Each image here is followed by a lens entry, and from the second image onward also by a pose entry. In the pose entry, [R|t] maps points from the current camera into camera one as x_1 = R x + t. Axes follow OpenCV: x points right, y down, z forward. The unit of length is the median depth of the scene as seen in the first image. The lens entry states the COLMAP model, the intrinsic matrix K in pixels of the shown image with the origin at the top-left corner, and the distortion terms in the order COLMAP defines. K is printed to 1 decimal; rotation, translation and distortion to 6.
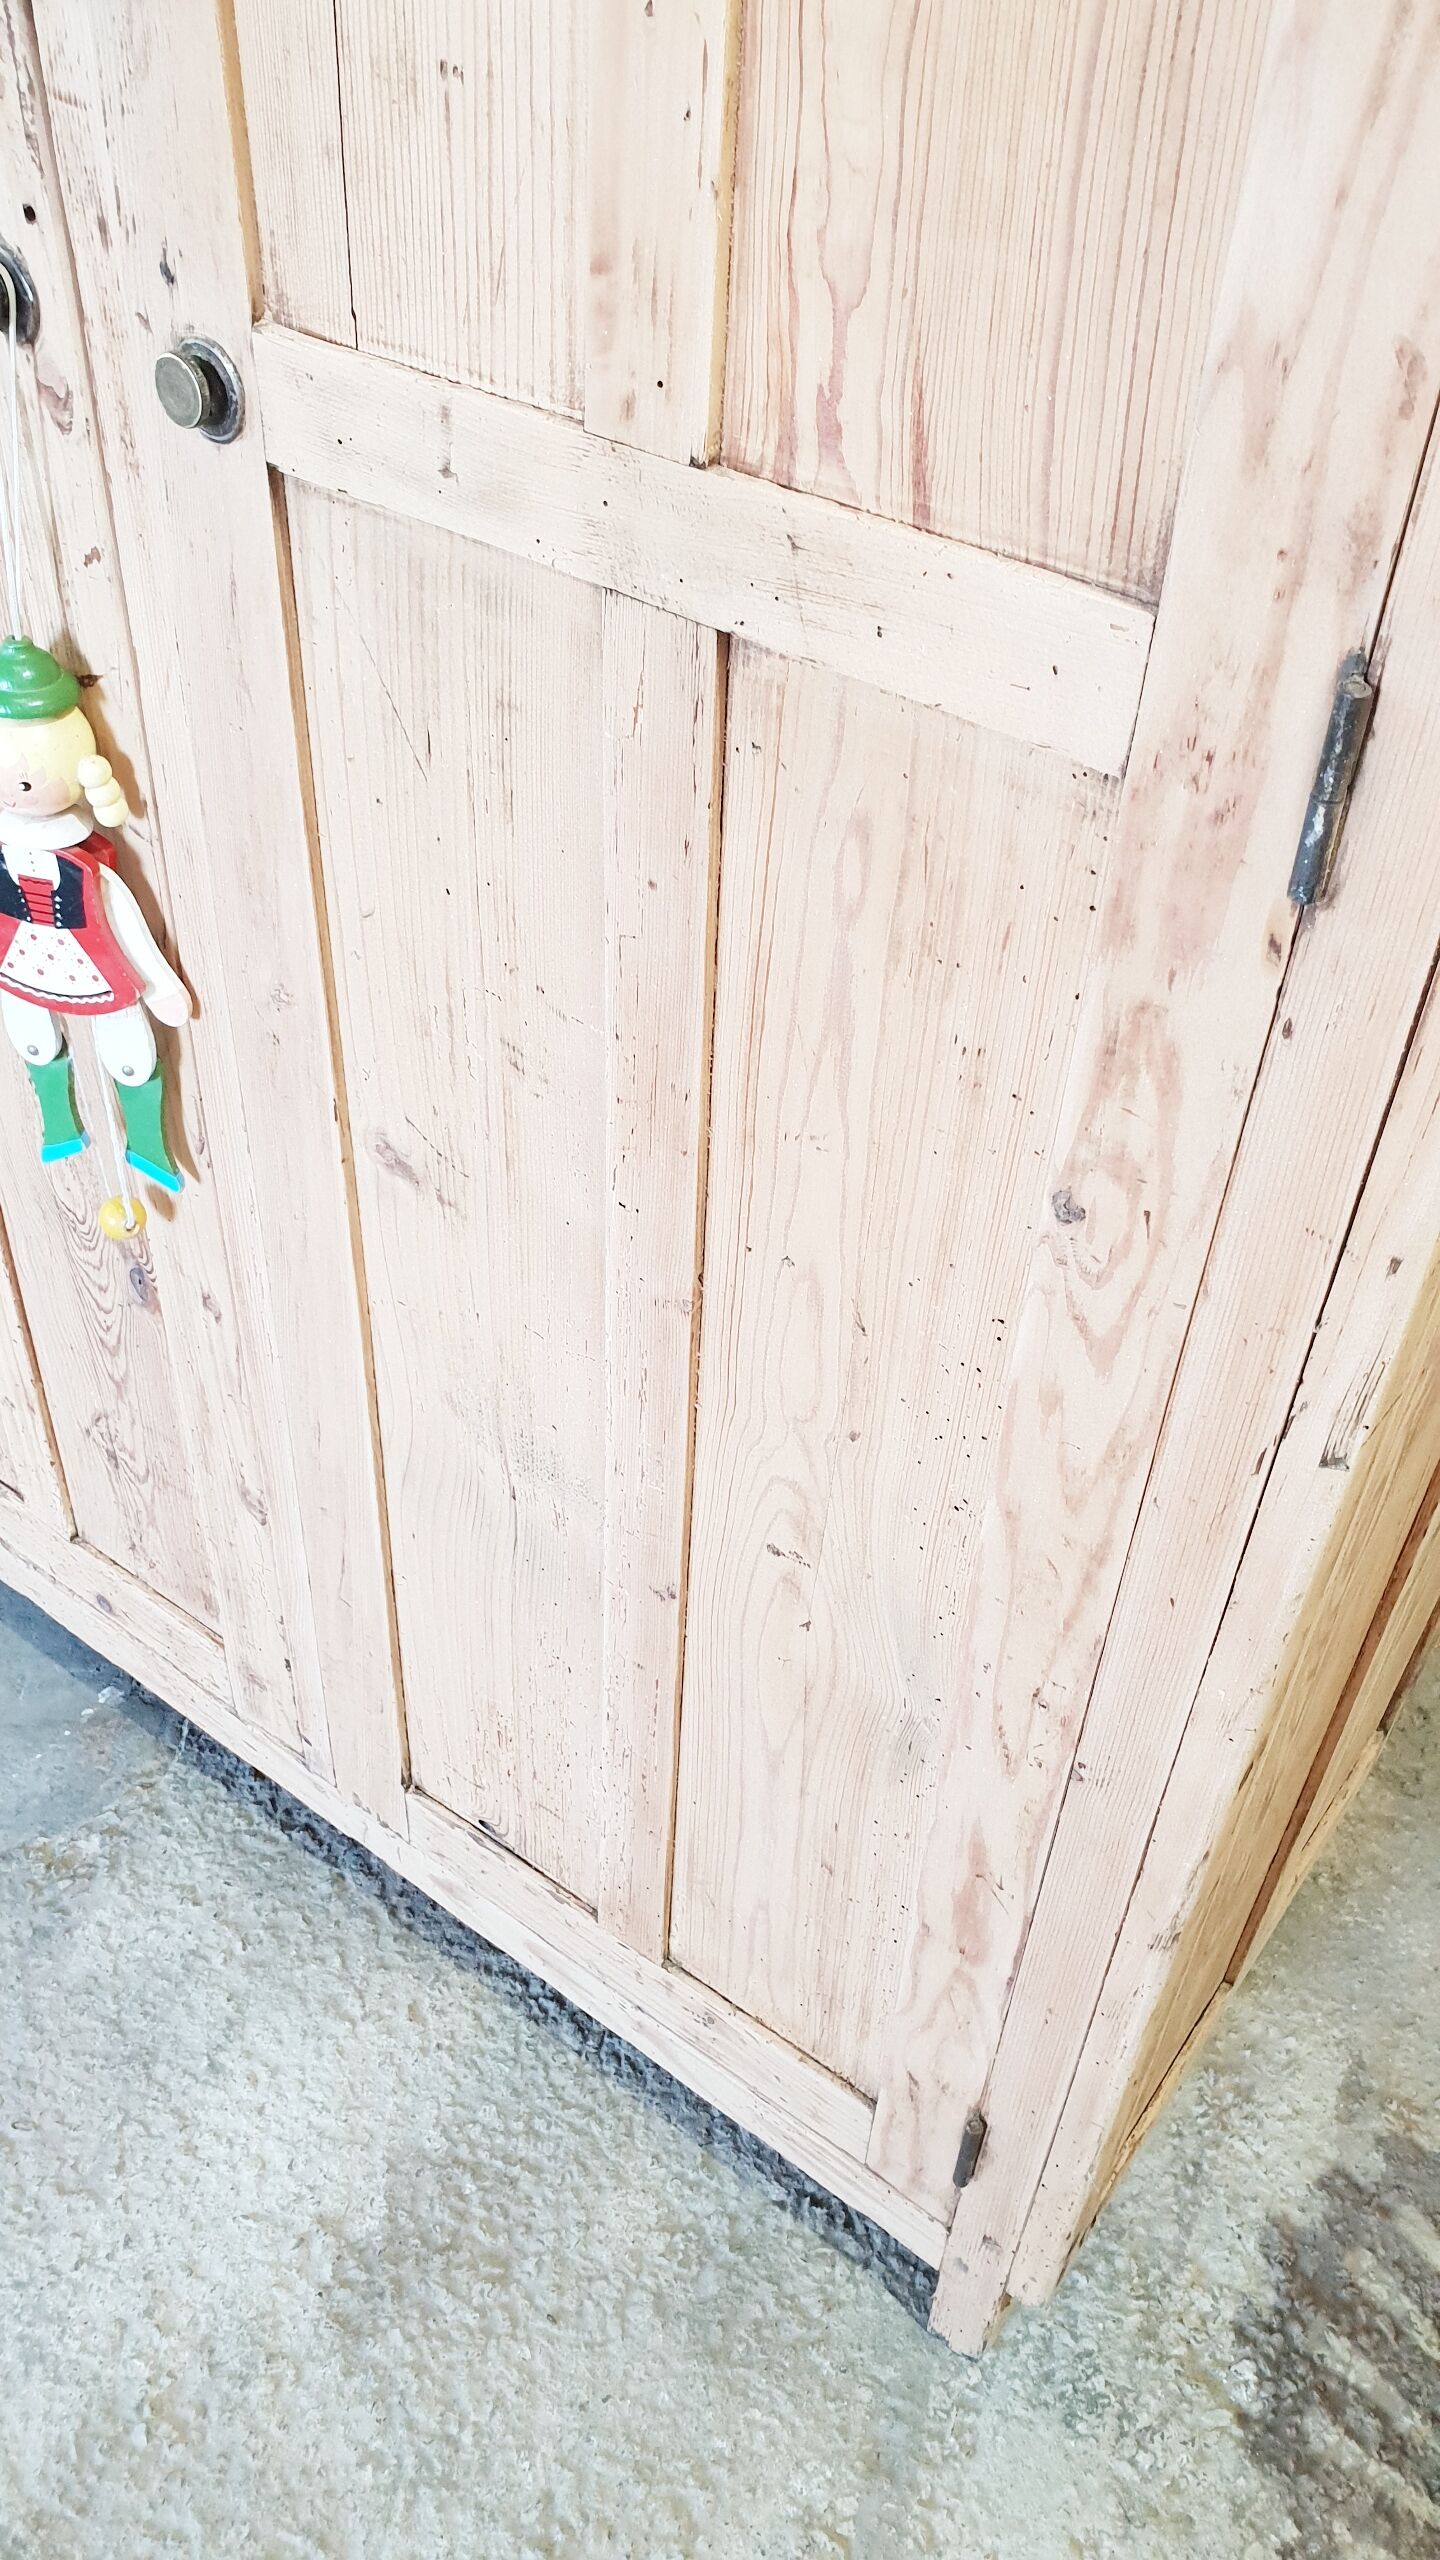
lens RADIAL K [[1996.2, 0, 748.7], [0, 1996.2, 1290.8], [0, 0, 1]] dist [0.010699, 0.005150]
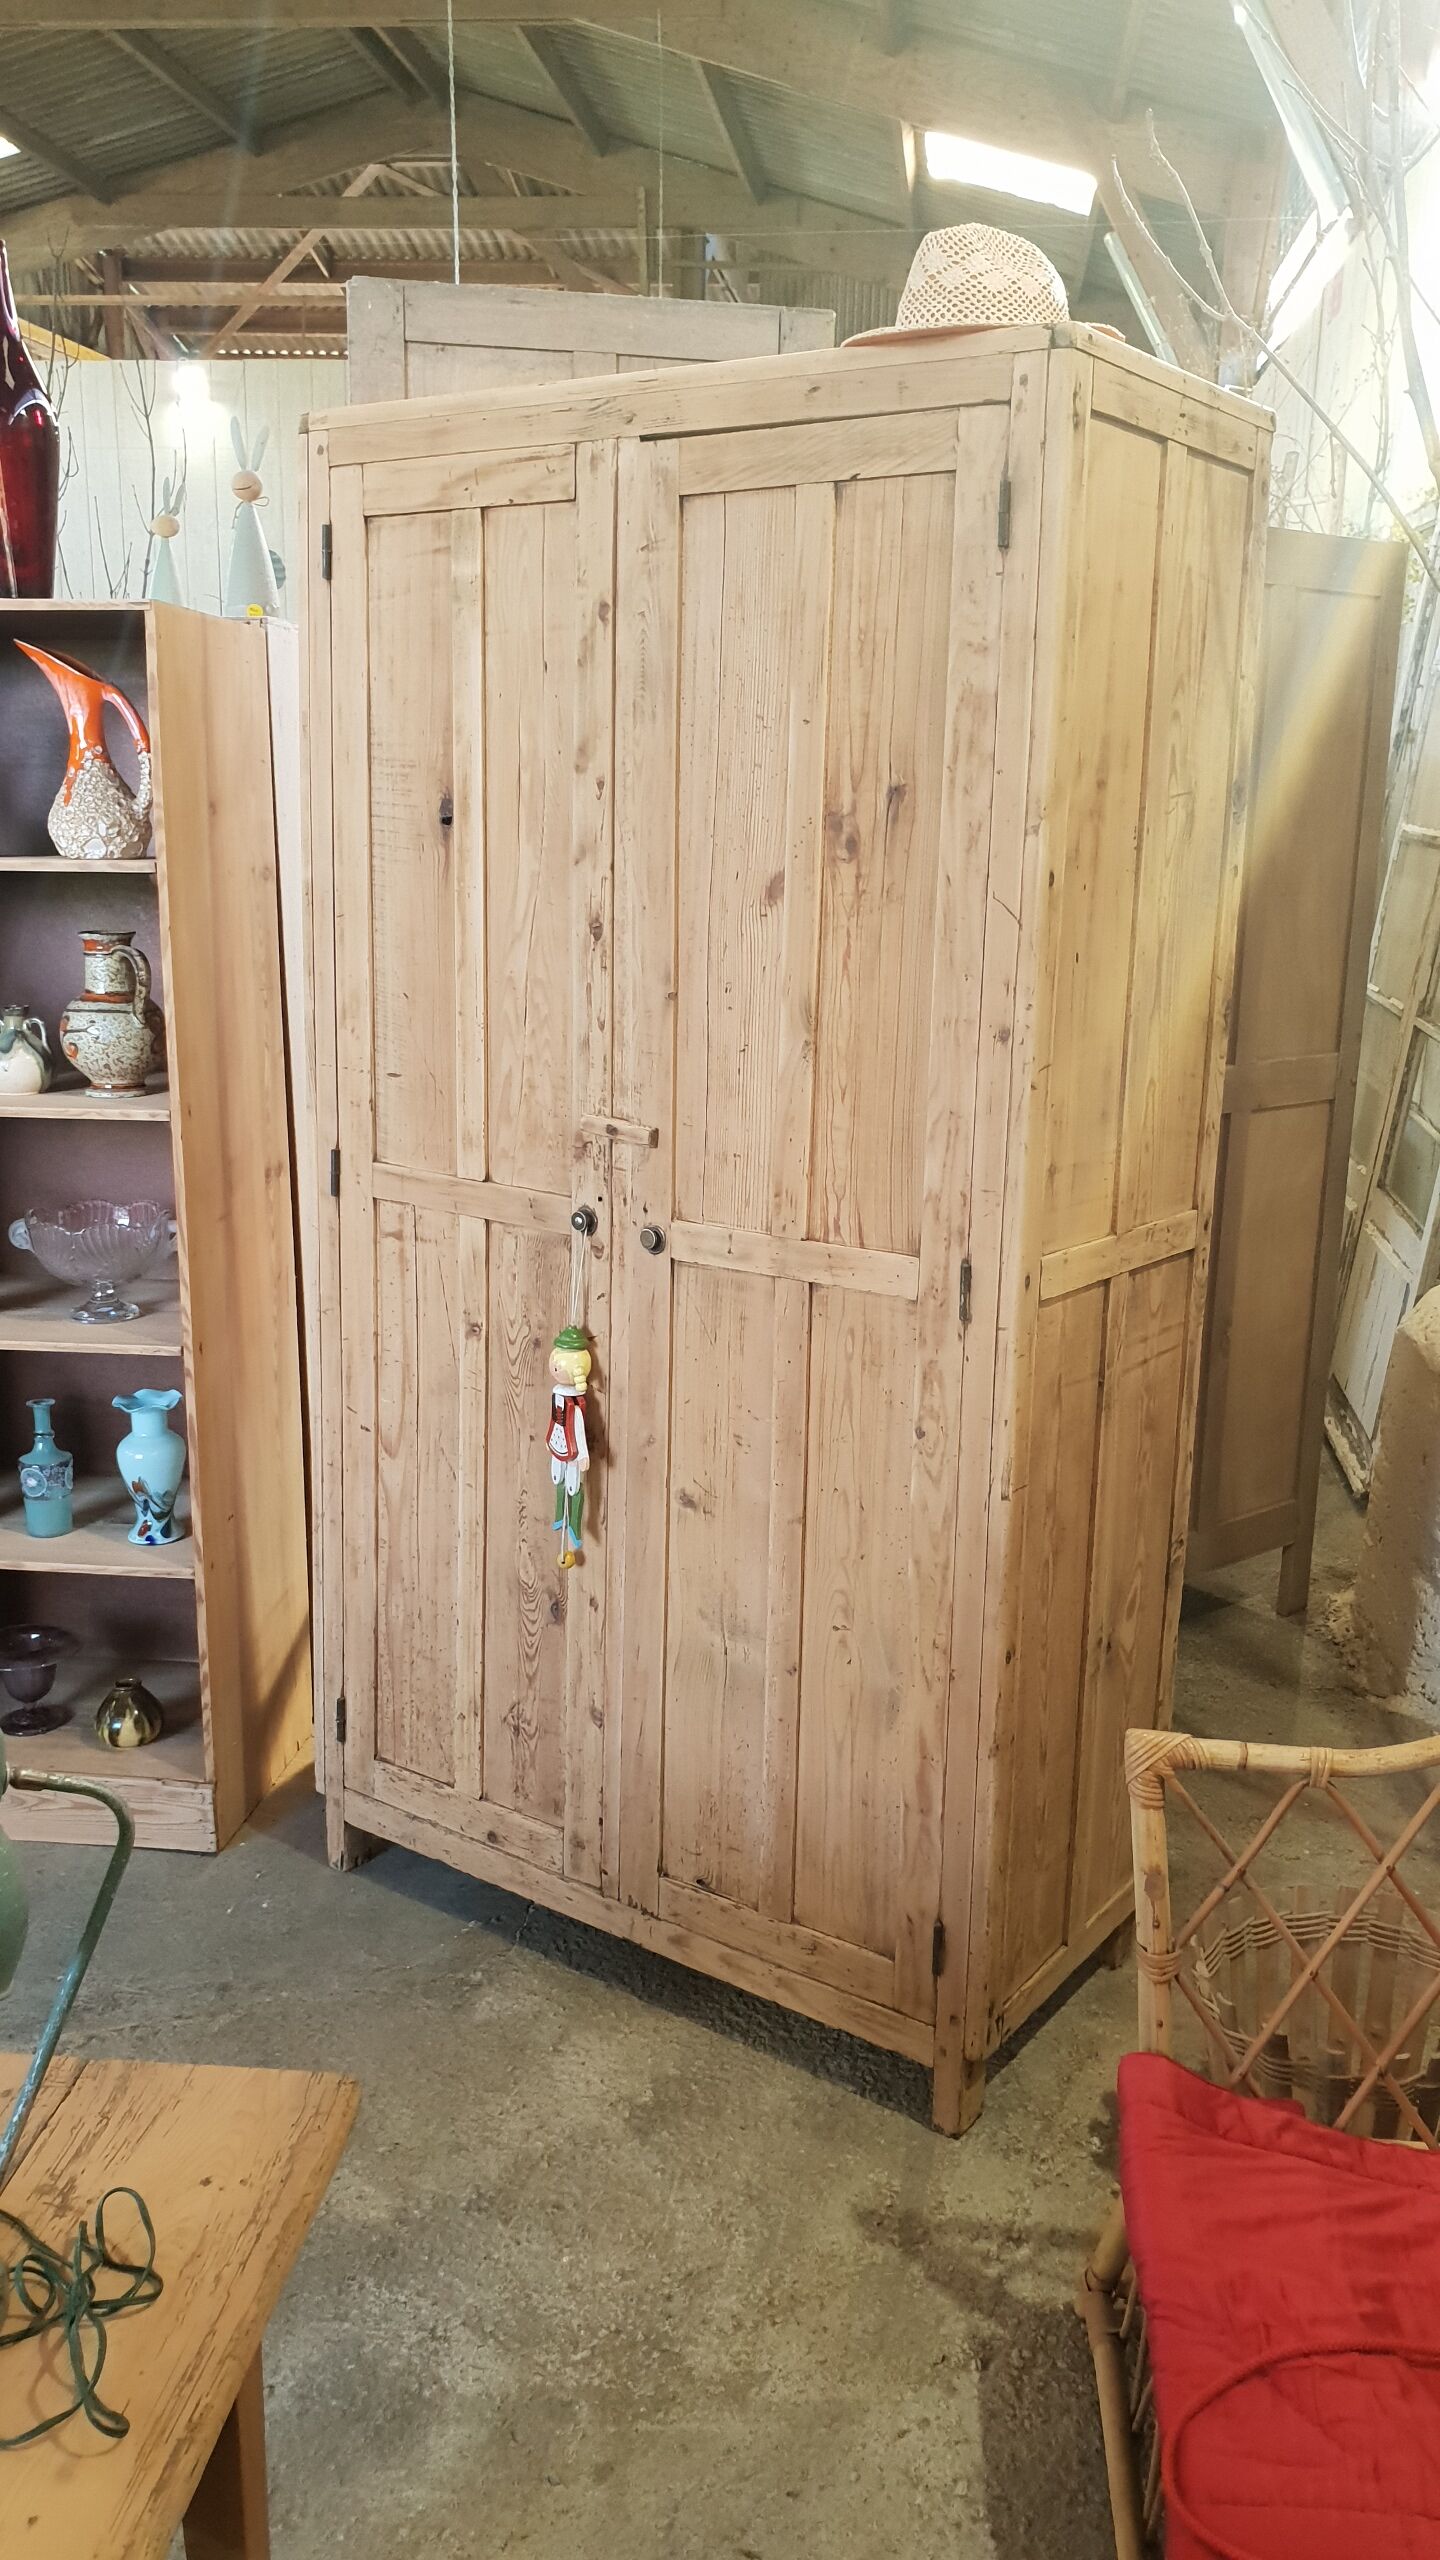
lens RADIAL K [[1945.6, 0, 755.4], [0, 1945.6, 1282.1], [0, 0, 1]] dist [0.051012, -0.123477]
pose [[0.999233, -0.033370, 0.020480, -0.102050], [0.039128, 0.869843, -0.491775, 0.773390], [-0.001404, 0.492199, 0.870481, -1.146130]]
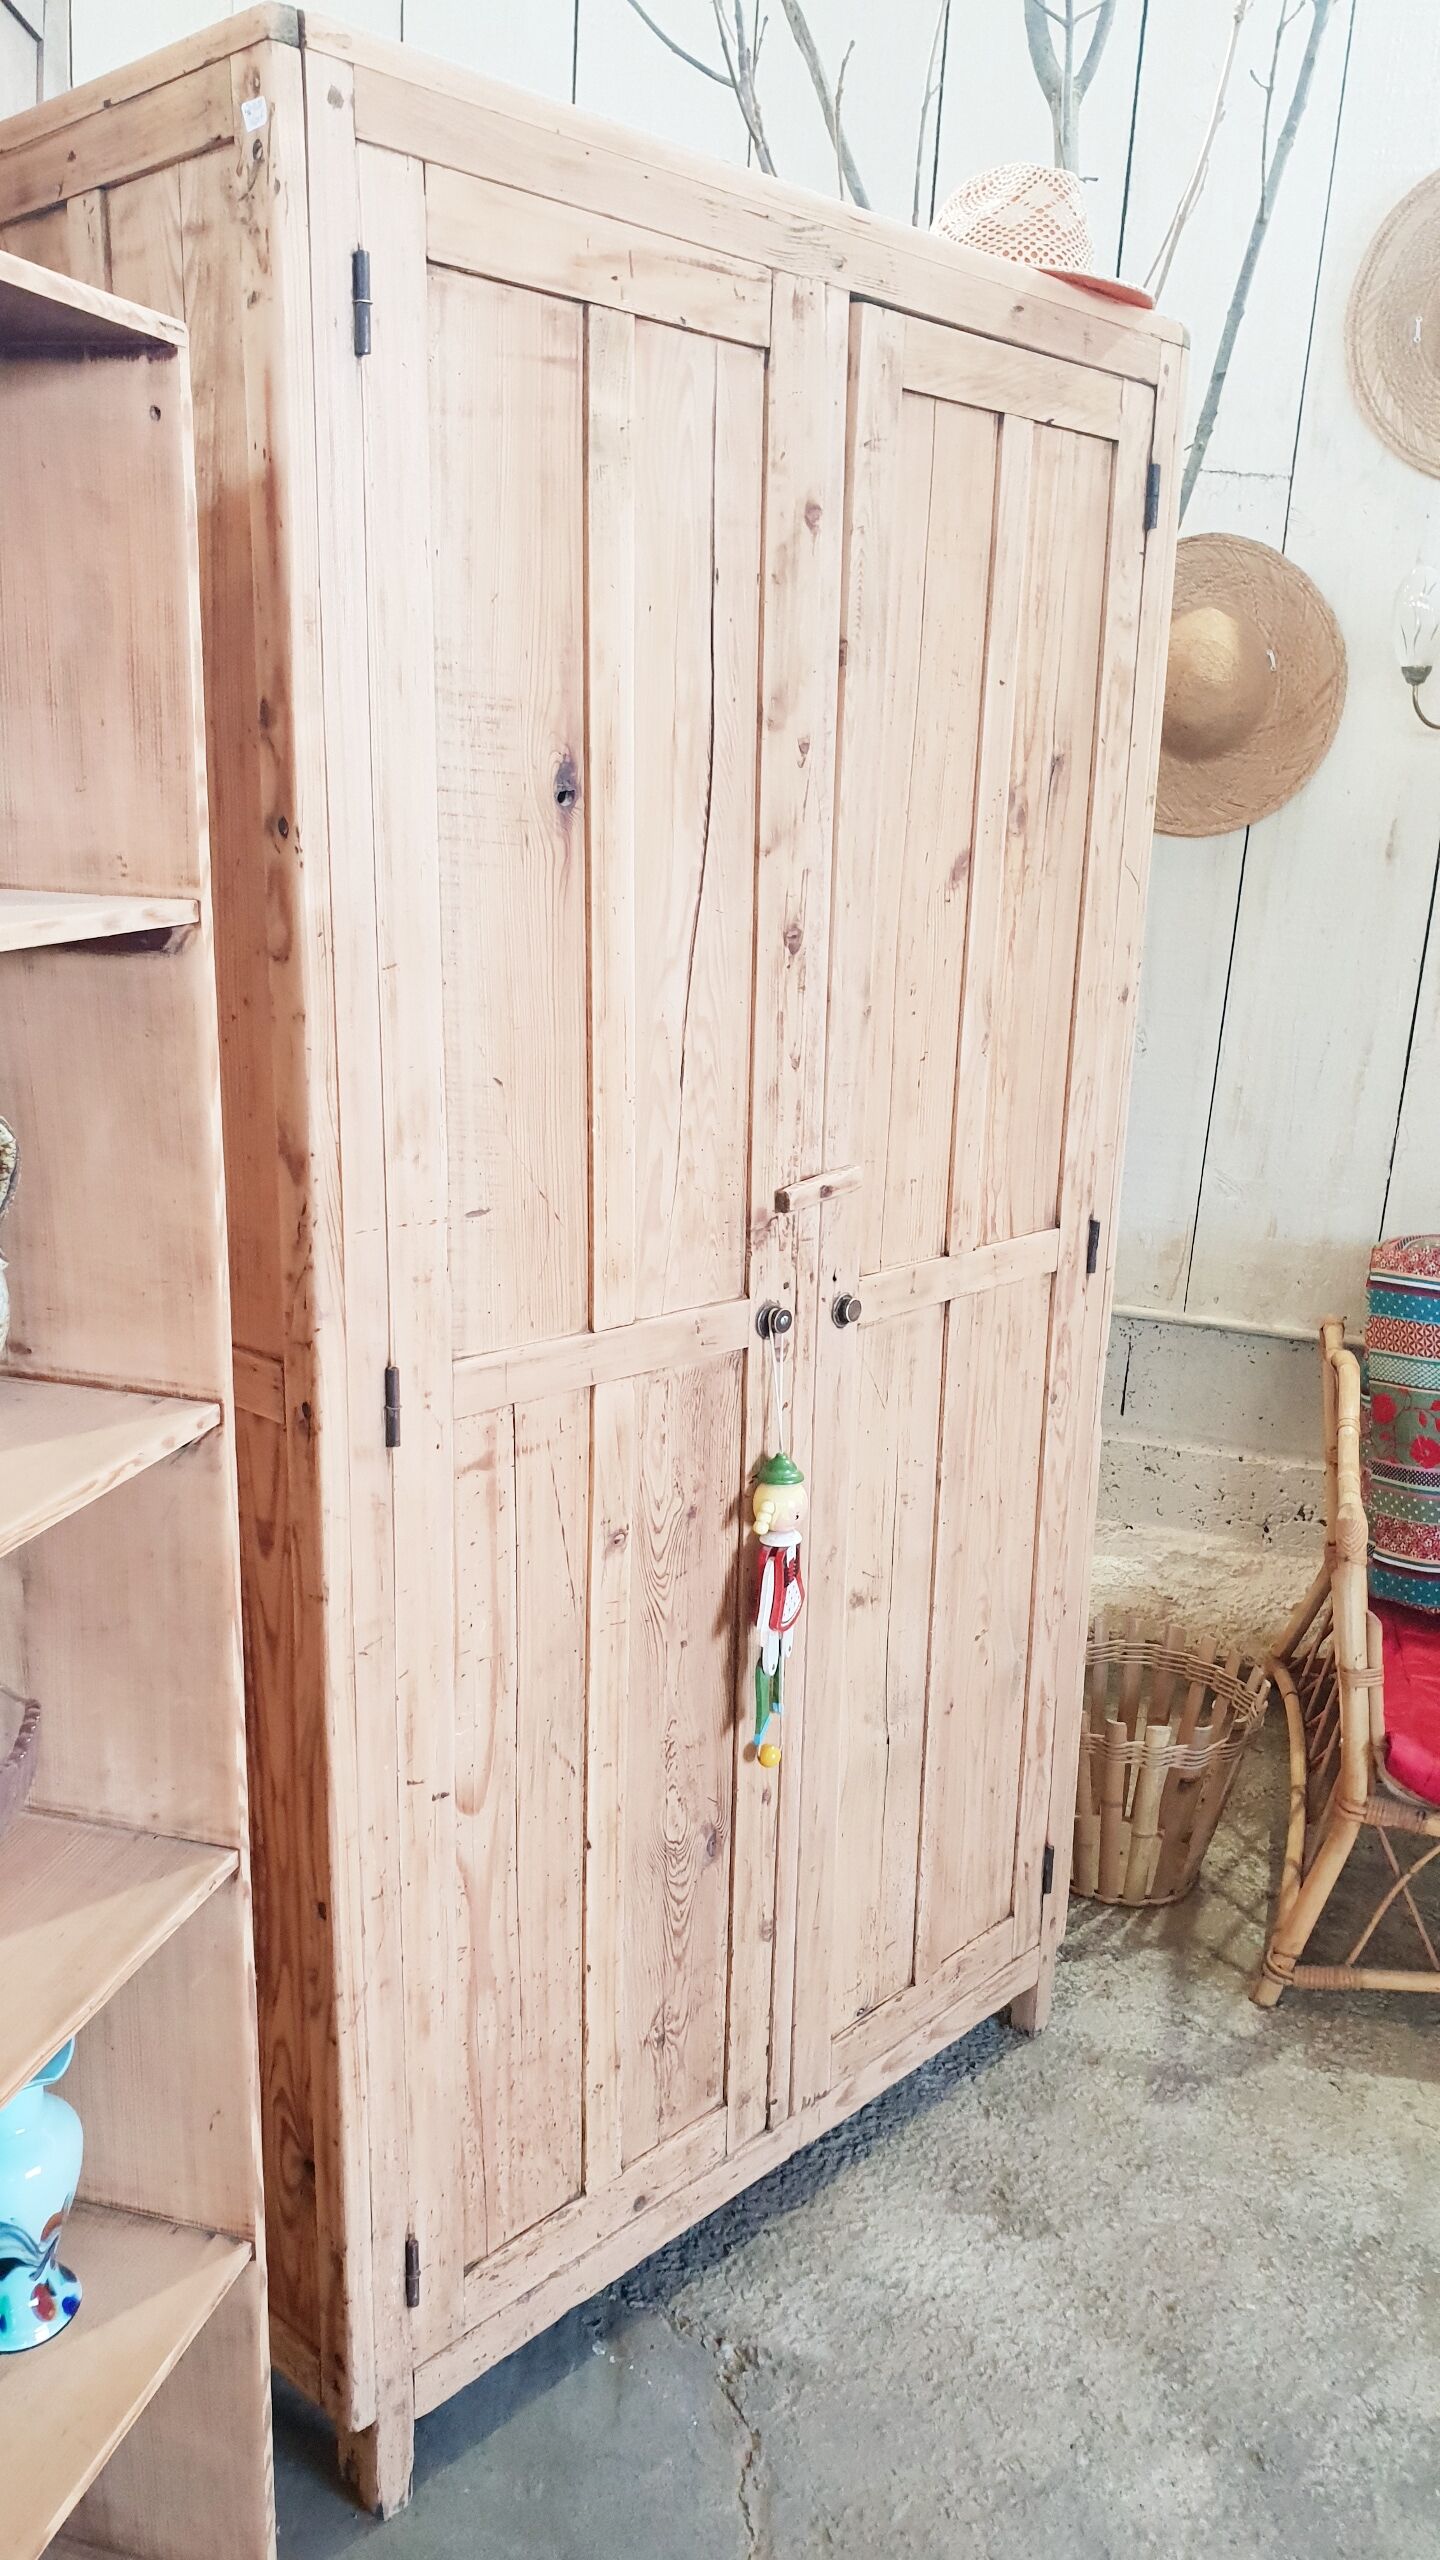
lens RADIAL K [[2026.9, 0, 721.2], [0, 2026.9, 1287.6], [0, 0, 1]] dist [0.006921, -0.008929]
pose [[0.131985, -0.298051, 0.945381, -1.802151], [0.650710, 0.745510, 0.144192, -0.605965], [-0.747768, 0.596137, 0.292341, 0.173428]]
